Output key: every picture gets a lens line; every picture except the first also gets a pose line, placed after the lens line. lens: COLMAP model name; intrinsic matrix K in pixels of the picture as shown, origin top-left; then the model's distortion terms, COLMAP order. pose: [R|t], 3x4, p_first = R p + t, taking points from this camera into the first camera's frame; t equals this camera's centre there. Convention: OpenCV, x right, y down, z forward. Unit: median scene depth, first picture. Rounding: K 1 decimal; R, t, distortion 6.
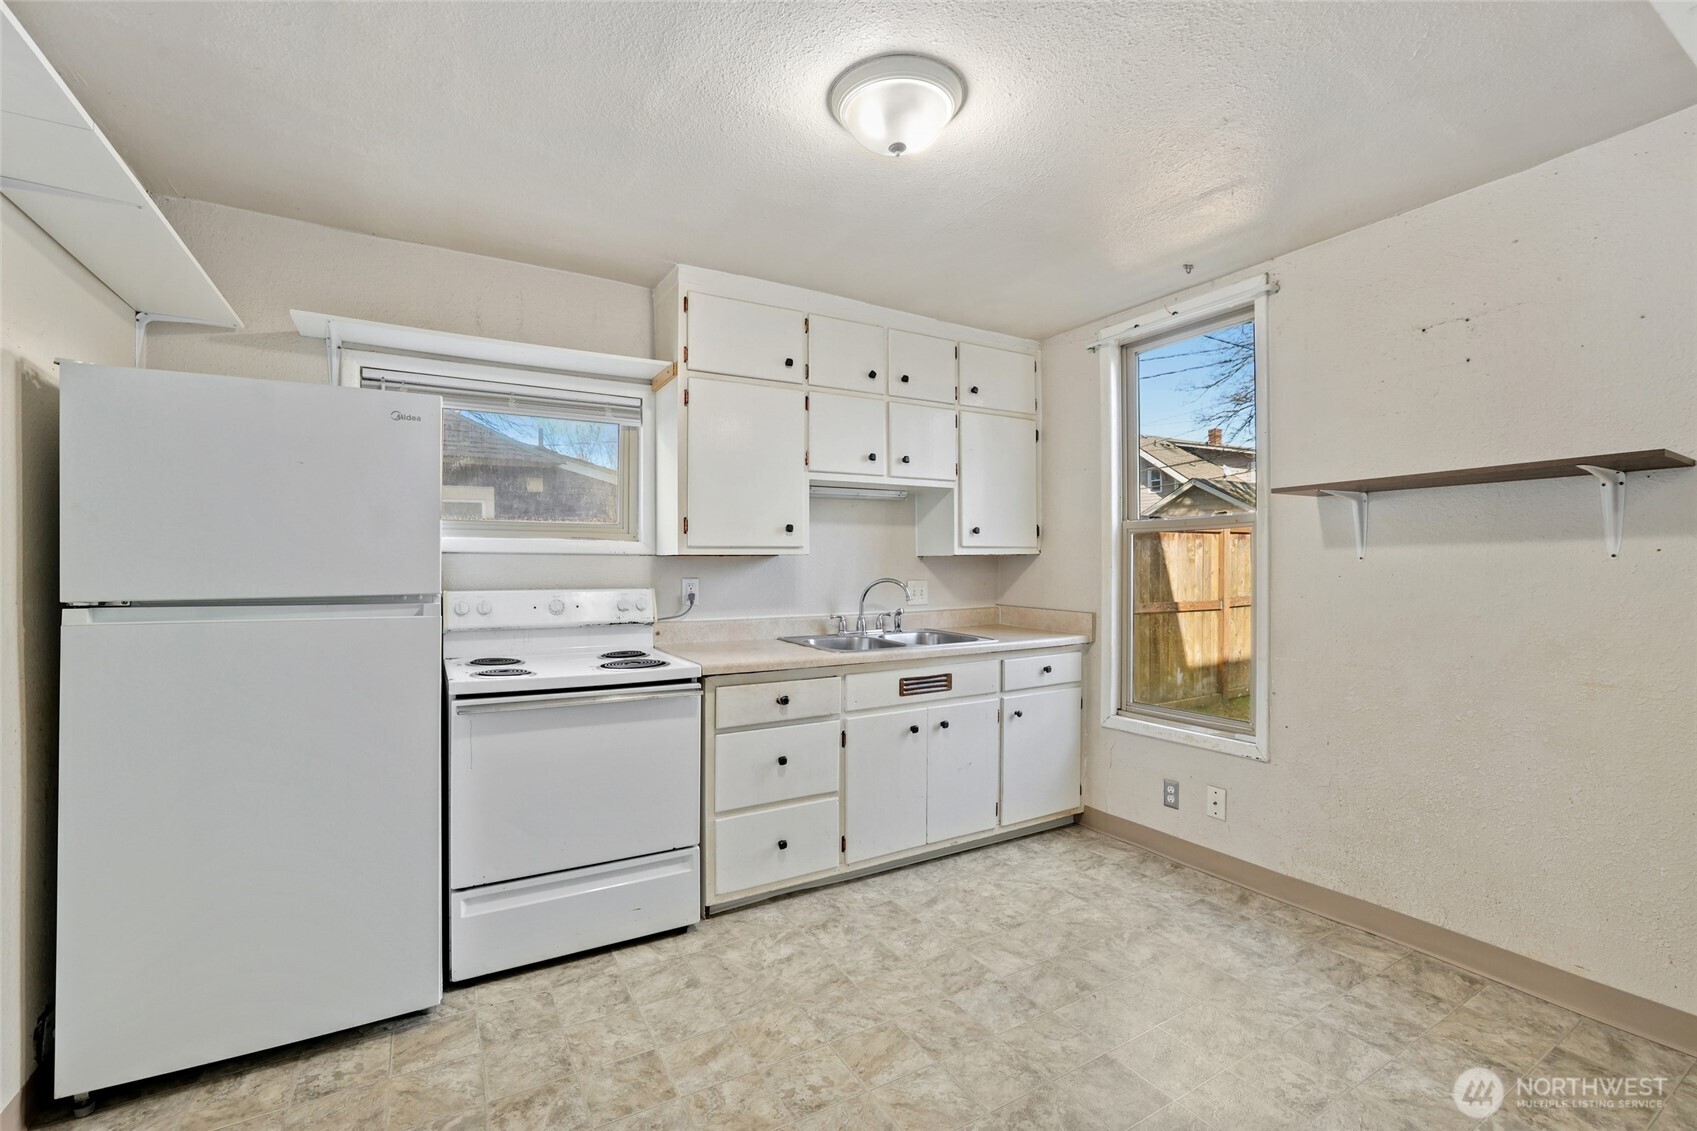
lens RADIAL K [[747.6, 0, 852.2], [0, 747.6, 558.9], [0, 0, 1]] dist [-0.033442, 0.009886]
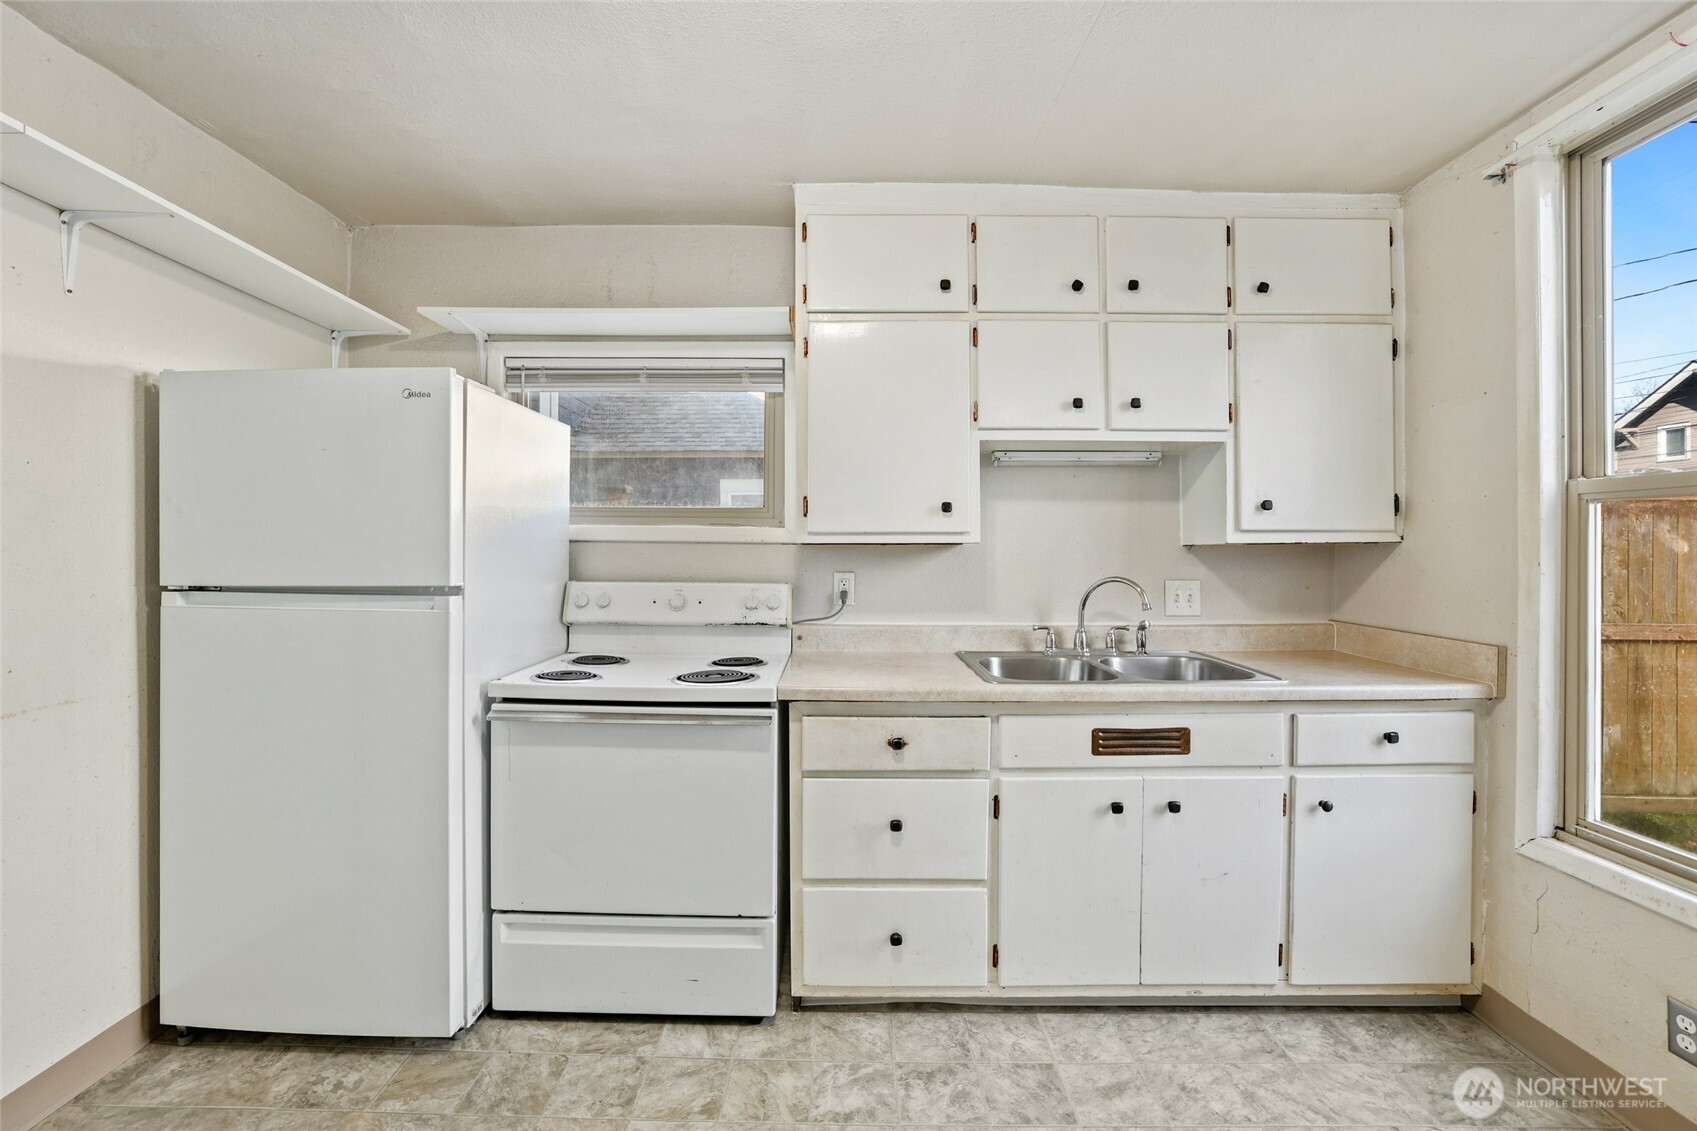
lens RADIAL K [[747.6, 0, 816.2], [0, 747.6, 548.6], [0, 0, 1]] dist [-0.033442, 0.009886]
pose [[0.853990, 0.002216, -0.520284, 0.203740], [-0.002291, 0.999997, 0.000500, -0.000134], [0.520284, 0.000765, 0.853993, 0.314876]]
